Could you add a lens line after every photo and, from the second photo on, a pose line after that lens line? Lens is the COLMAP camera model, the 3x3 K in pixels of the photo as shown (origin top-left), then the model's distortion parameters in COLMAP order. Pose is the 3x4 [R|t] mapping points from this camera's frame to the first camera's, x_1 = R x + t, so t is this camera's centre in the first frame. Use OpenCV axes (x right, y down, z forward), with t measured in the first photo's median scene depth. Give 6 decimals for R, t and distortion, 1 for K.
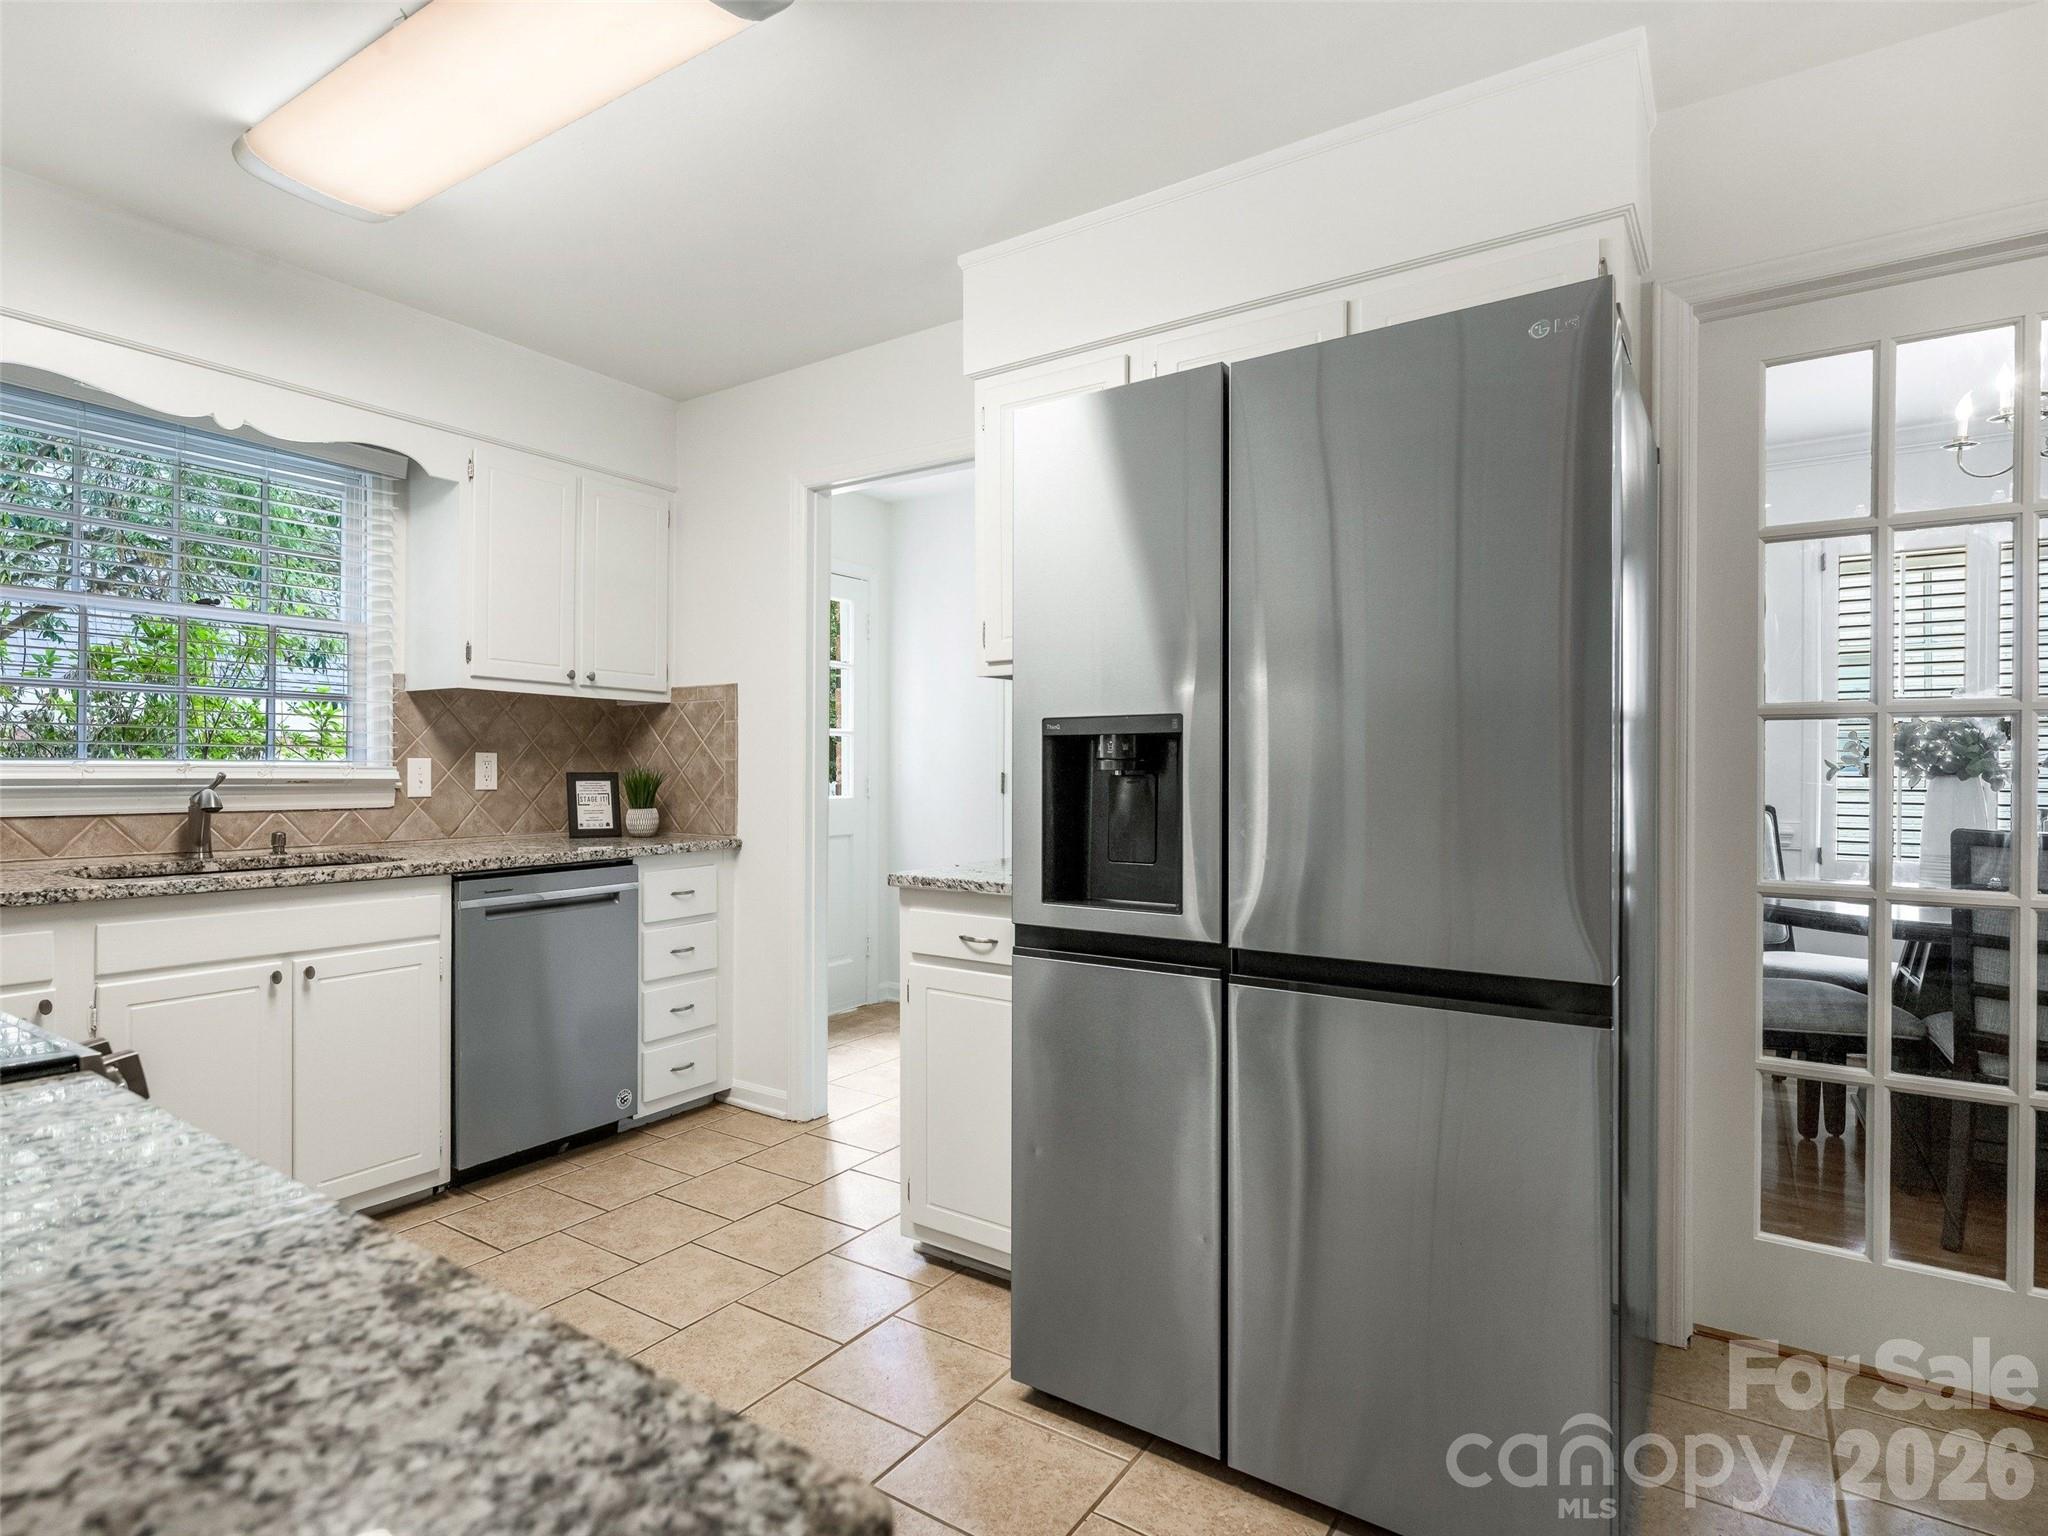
lens RADIAL K [[1108.2, 0, 1019.6], [0, 1108.2, 761.5], [0, 0, 1]] dist [-0.003413, -0.000131]
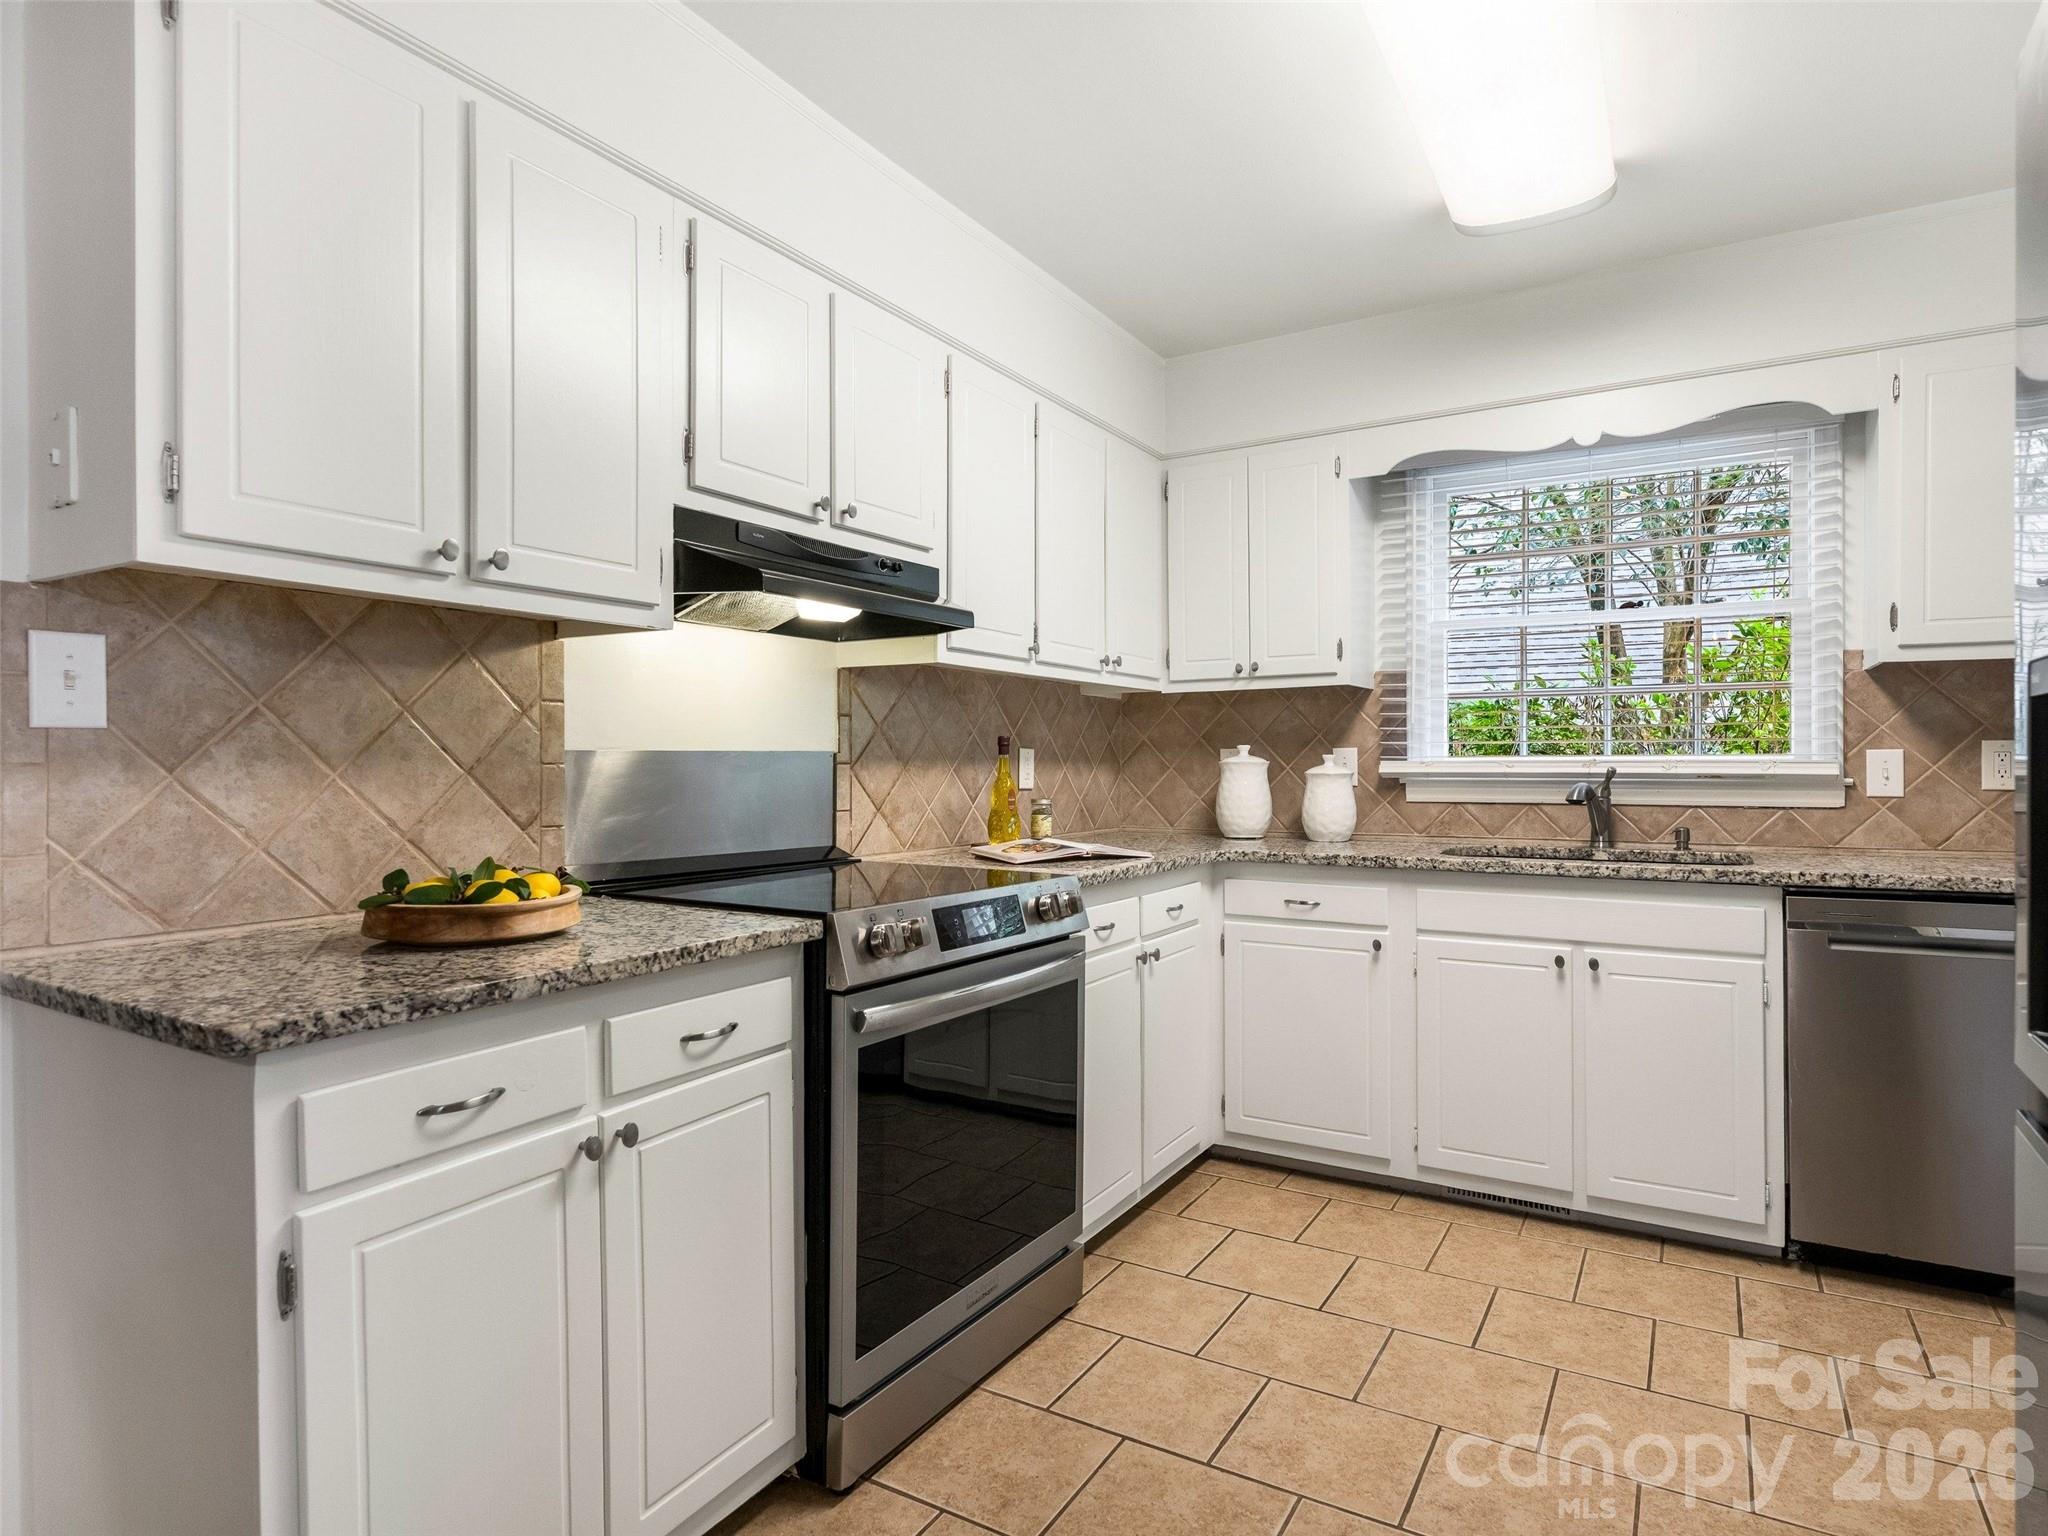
lens RADIAL K [[1108.2, 0, 1025.3], [0, 1108.2, 779.9], [0, 0, 1]] dist [-0.003413, -0.000131]
pose [[0.051913, 0.010232, -0.998599, 0.290718], [0.010104, 0.999891, 0.010771, 0.004935], [0.998601, -0.010649, 0.051804, 0.367106]]
